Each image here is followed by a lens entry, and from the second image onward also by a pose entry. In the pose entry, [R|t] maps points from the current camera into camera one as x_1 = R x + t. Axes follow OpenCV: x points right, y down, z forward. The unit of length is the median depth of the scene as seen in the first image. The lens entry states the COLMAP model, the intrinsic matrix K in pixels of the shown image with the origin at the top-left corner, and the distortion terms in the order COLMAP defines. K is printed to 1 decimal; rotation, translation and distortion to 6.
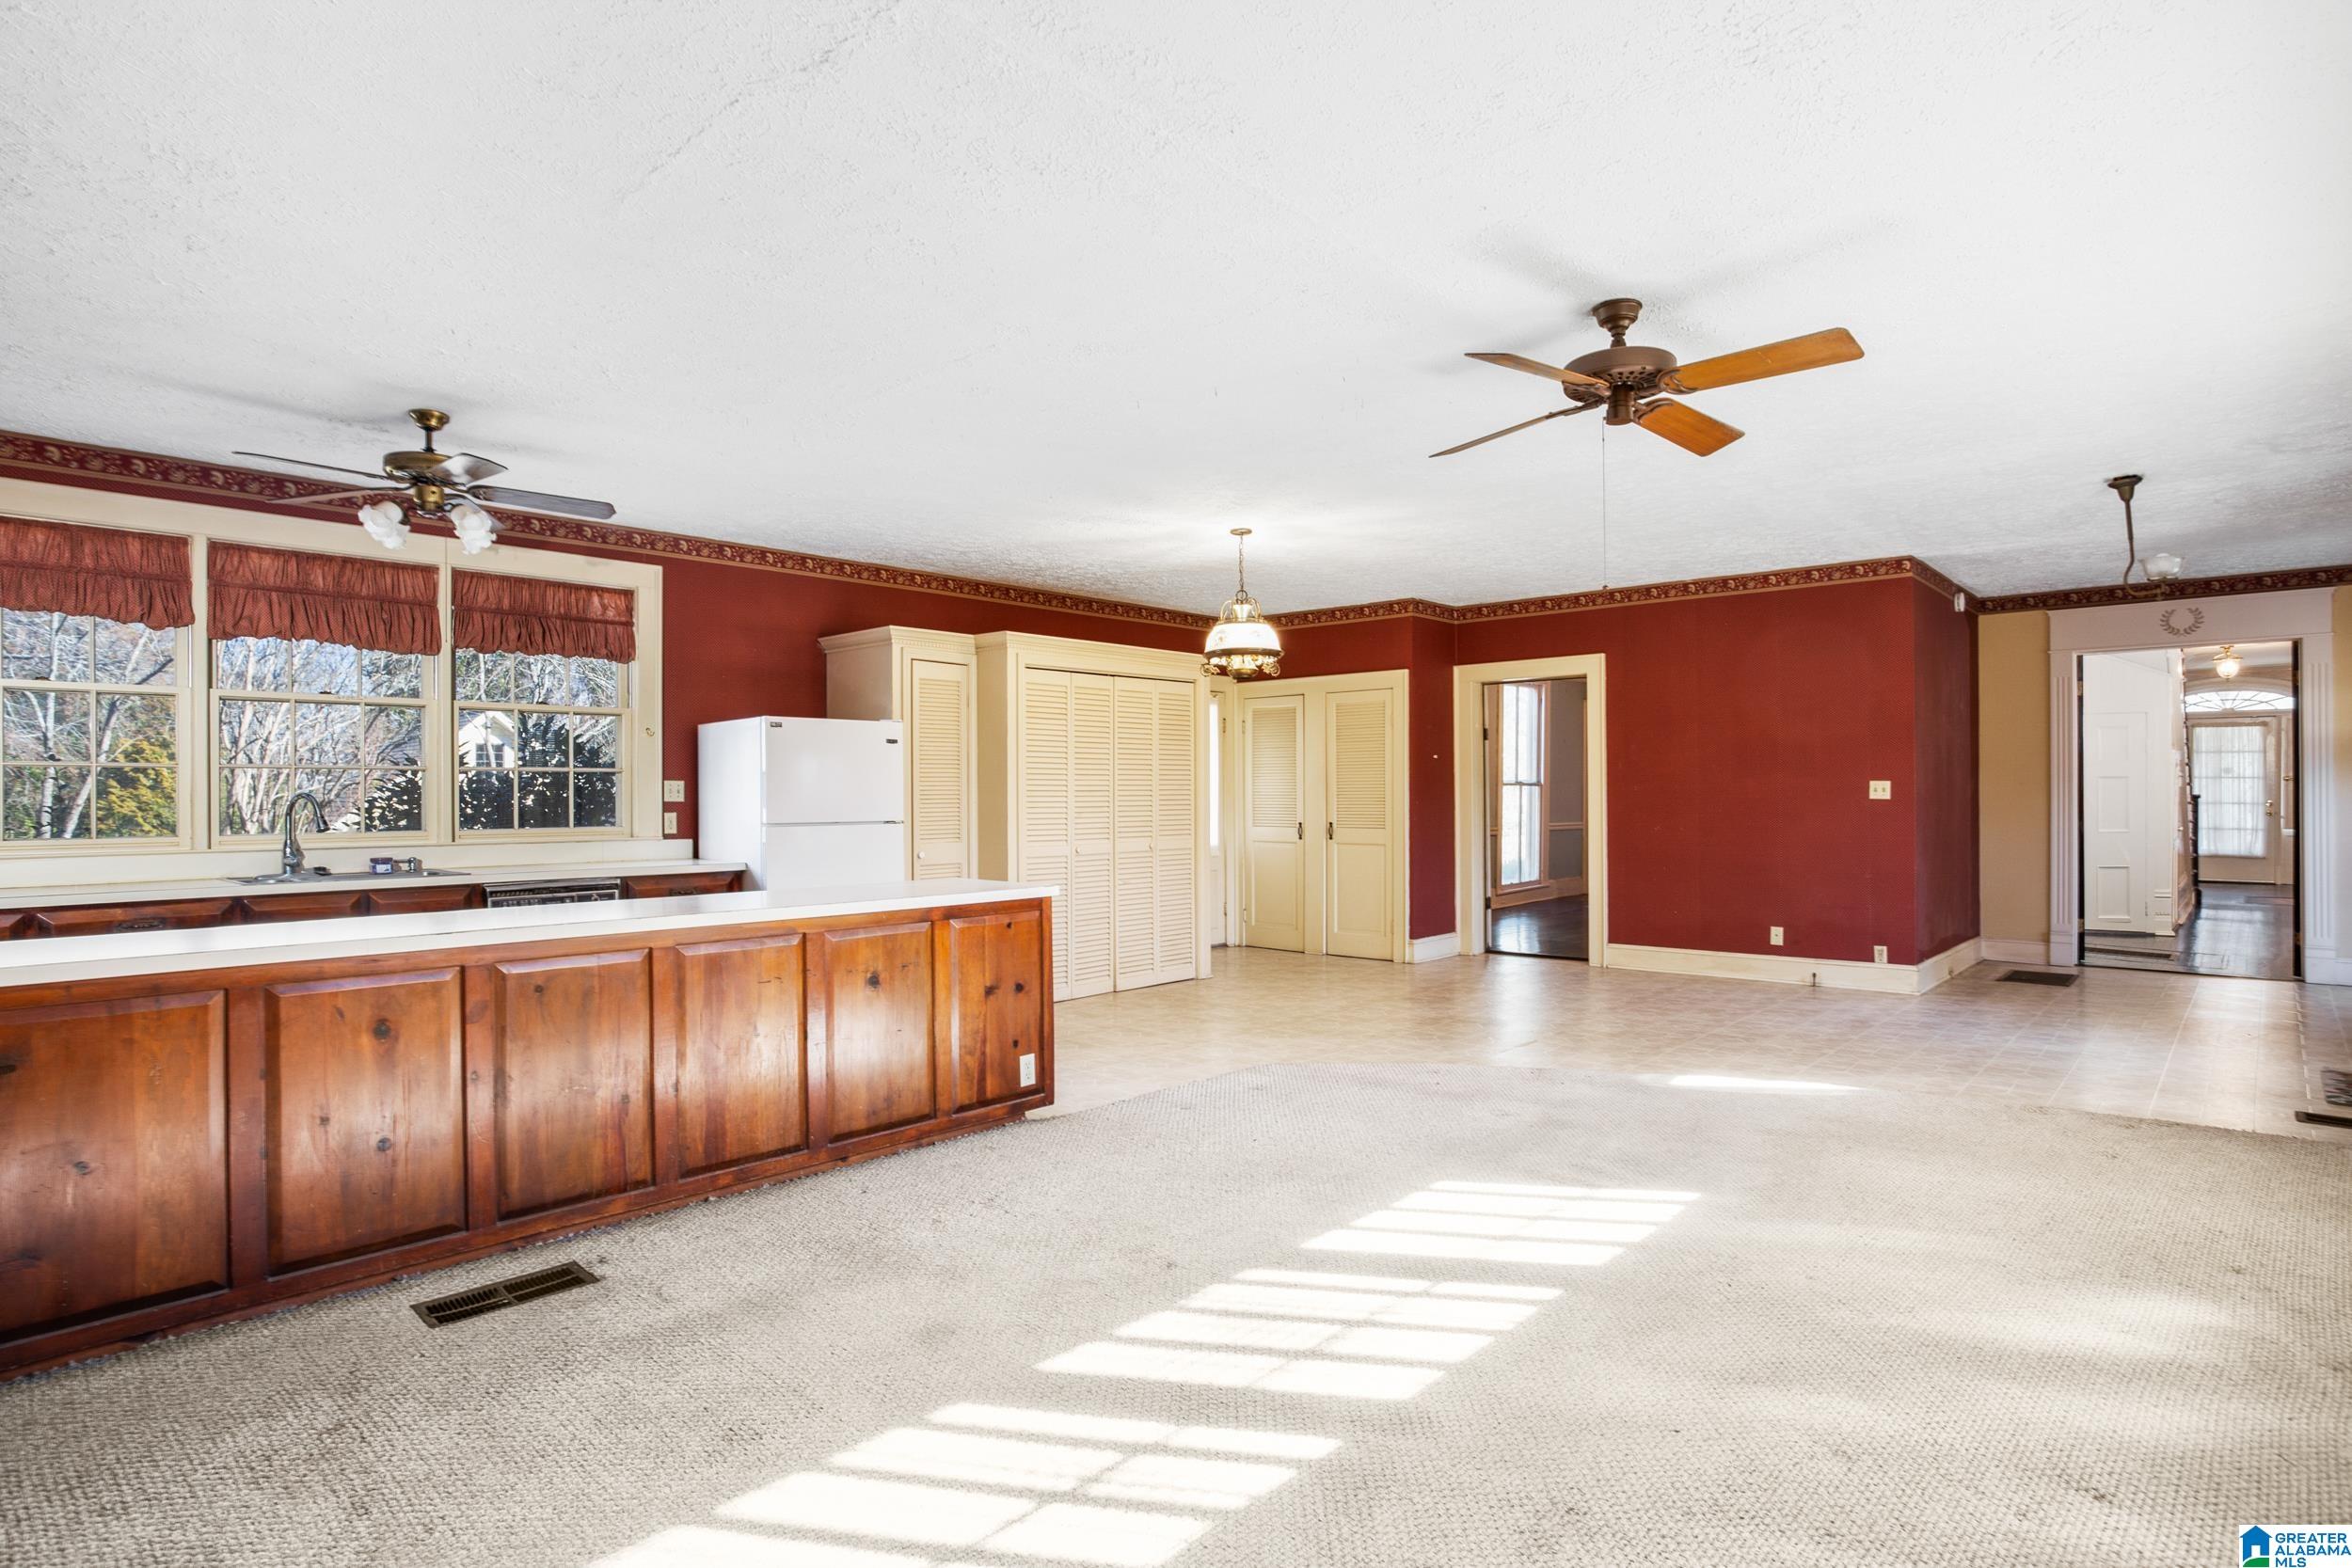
lens RADIAL K [[1165.4, 0, 1170.3], [0, 1165.4, 792.9], [0, 0, 1]] dist [-0.041699, 0.025021]
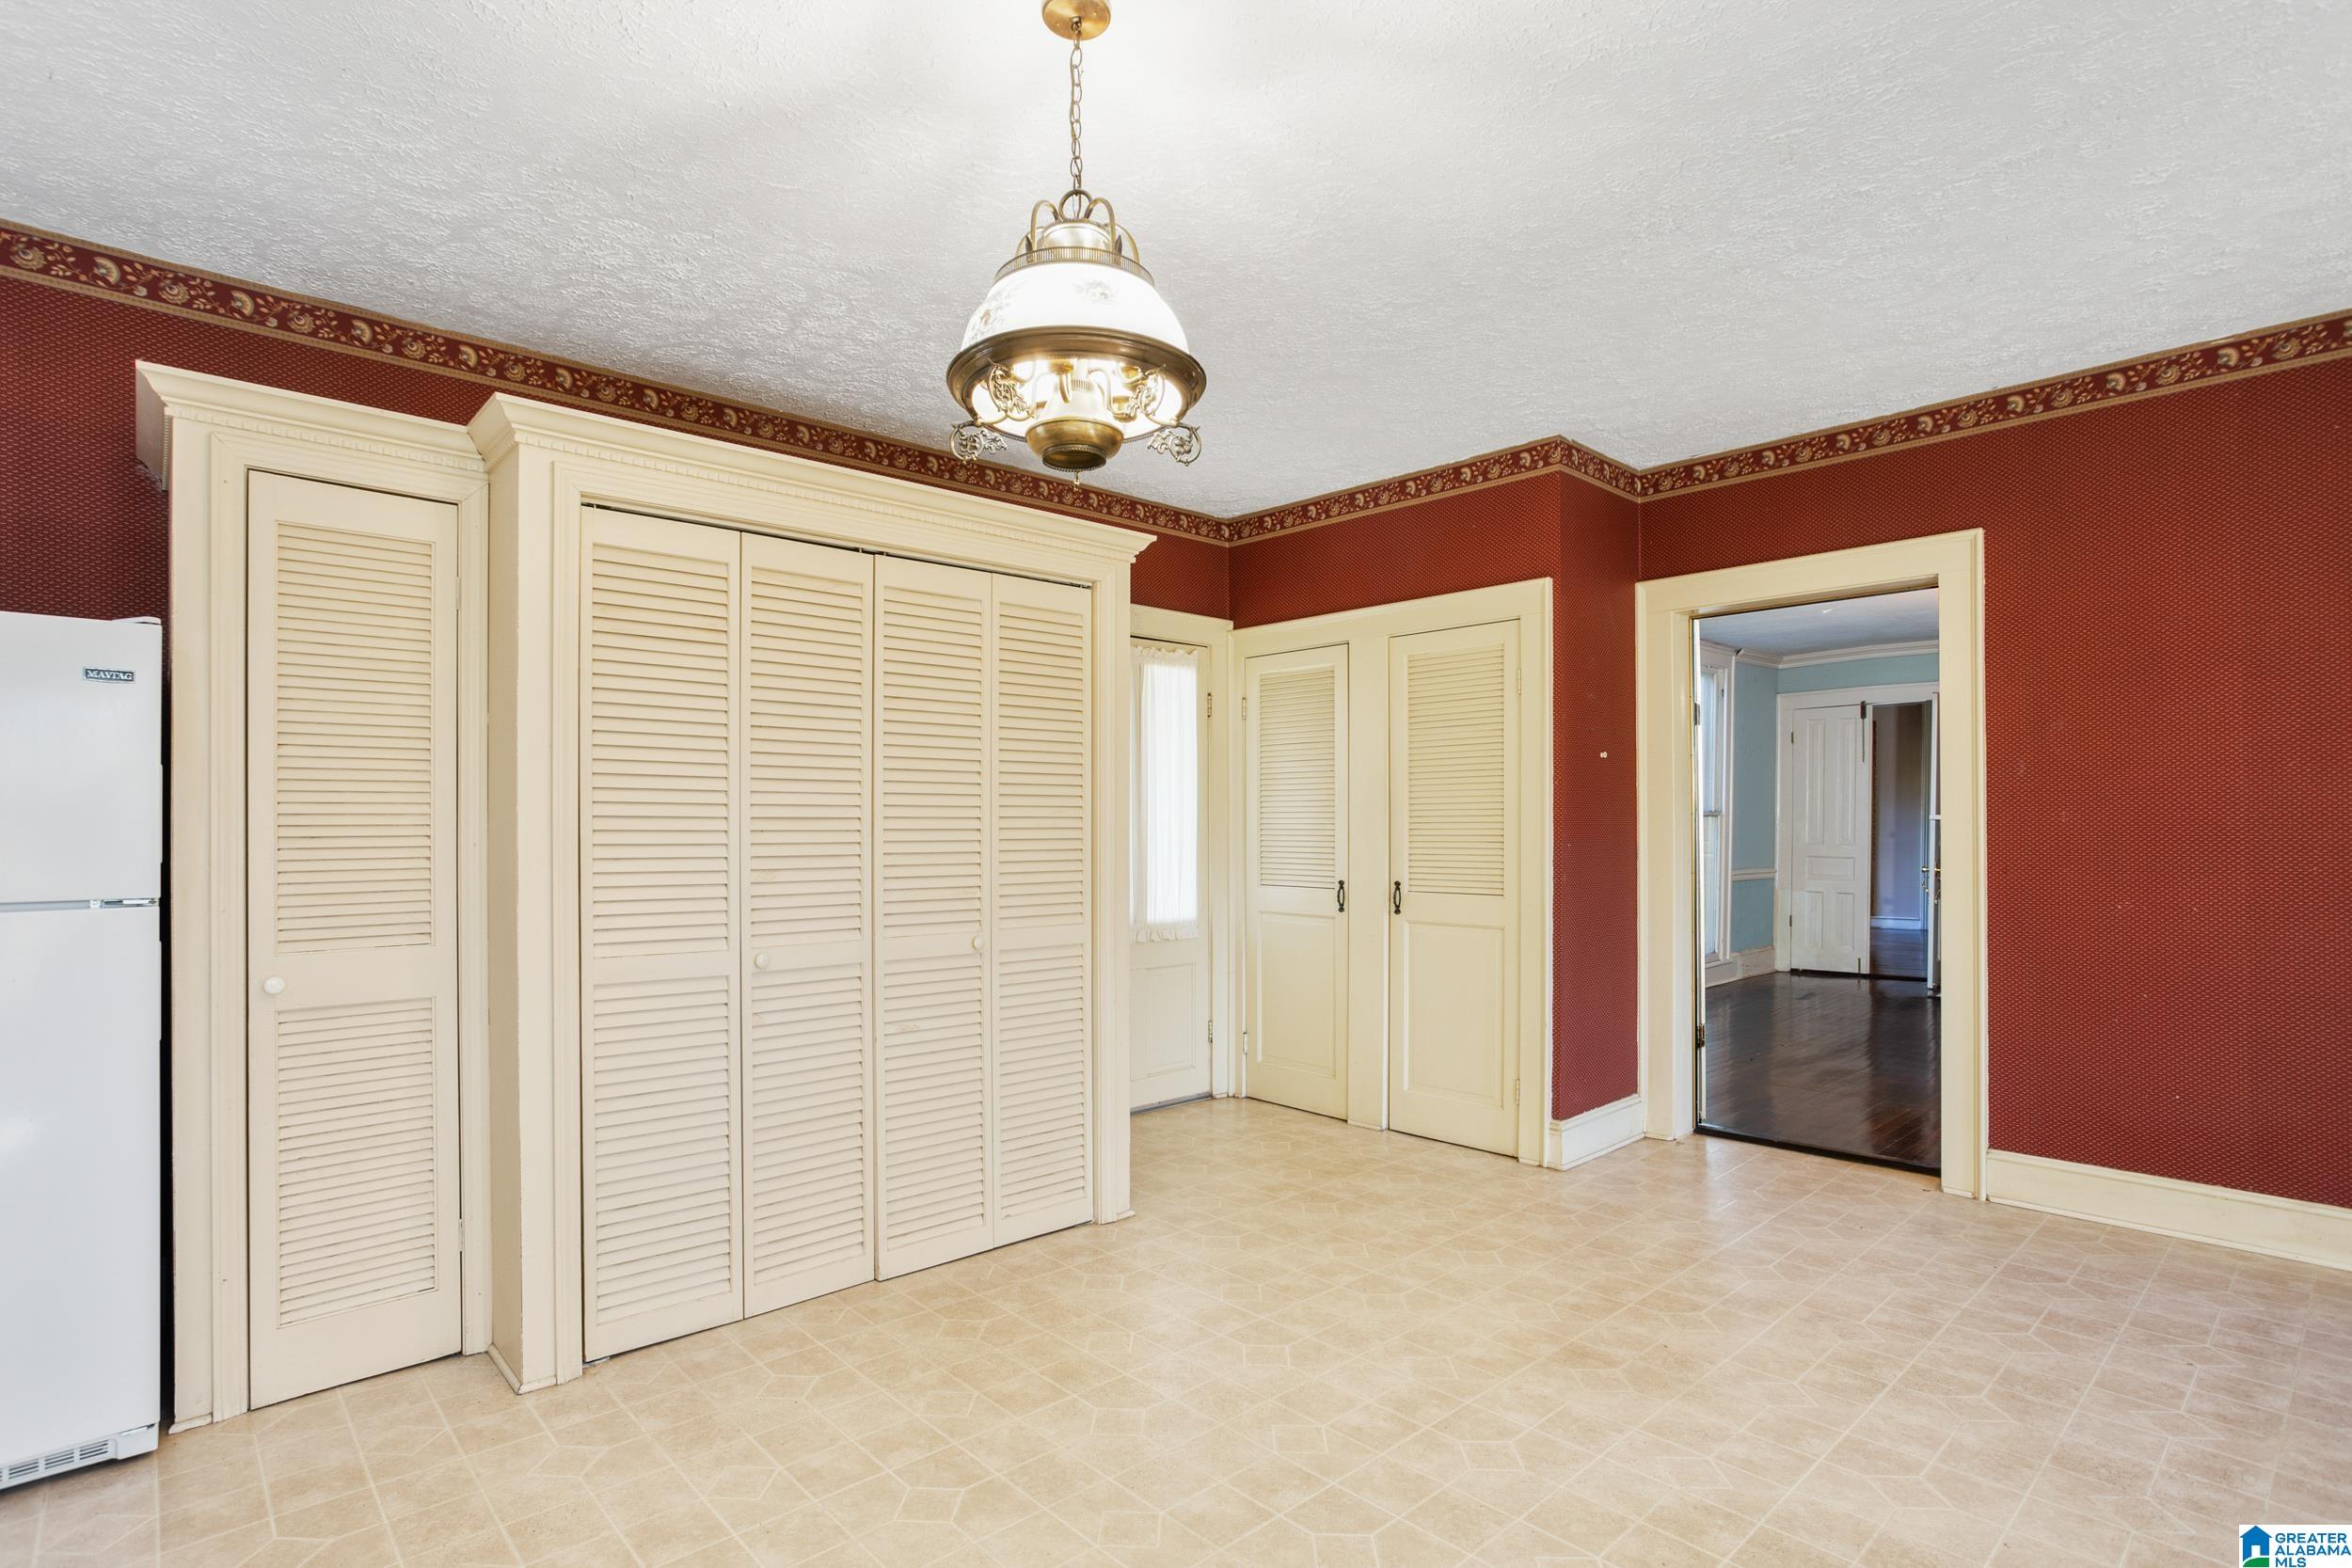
lens RADIAL K [[1174.6, 0, 1166.4], [0, 1174.6, 832.9], [0, 0, 1]] dist [-0.037326, 0.025710]
pose [[0.996716, 0.002324, -0.080949, 0.080369], [-0.002017, 0.999990, 0.003868, 0.001426], [0.080958, -0.003692, 0.996711, 0.483837]]
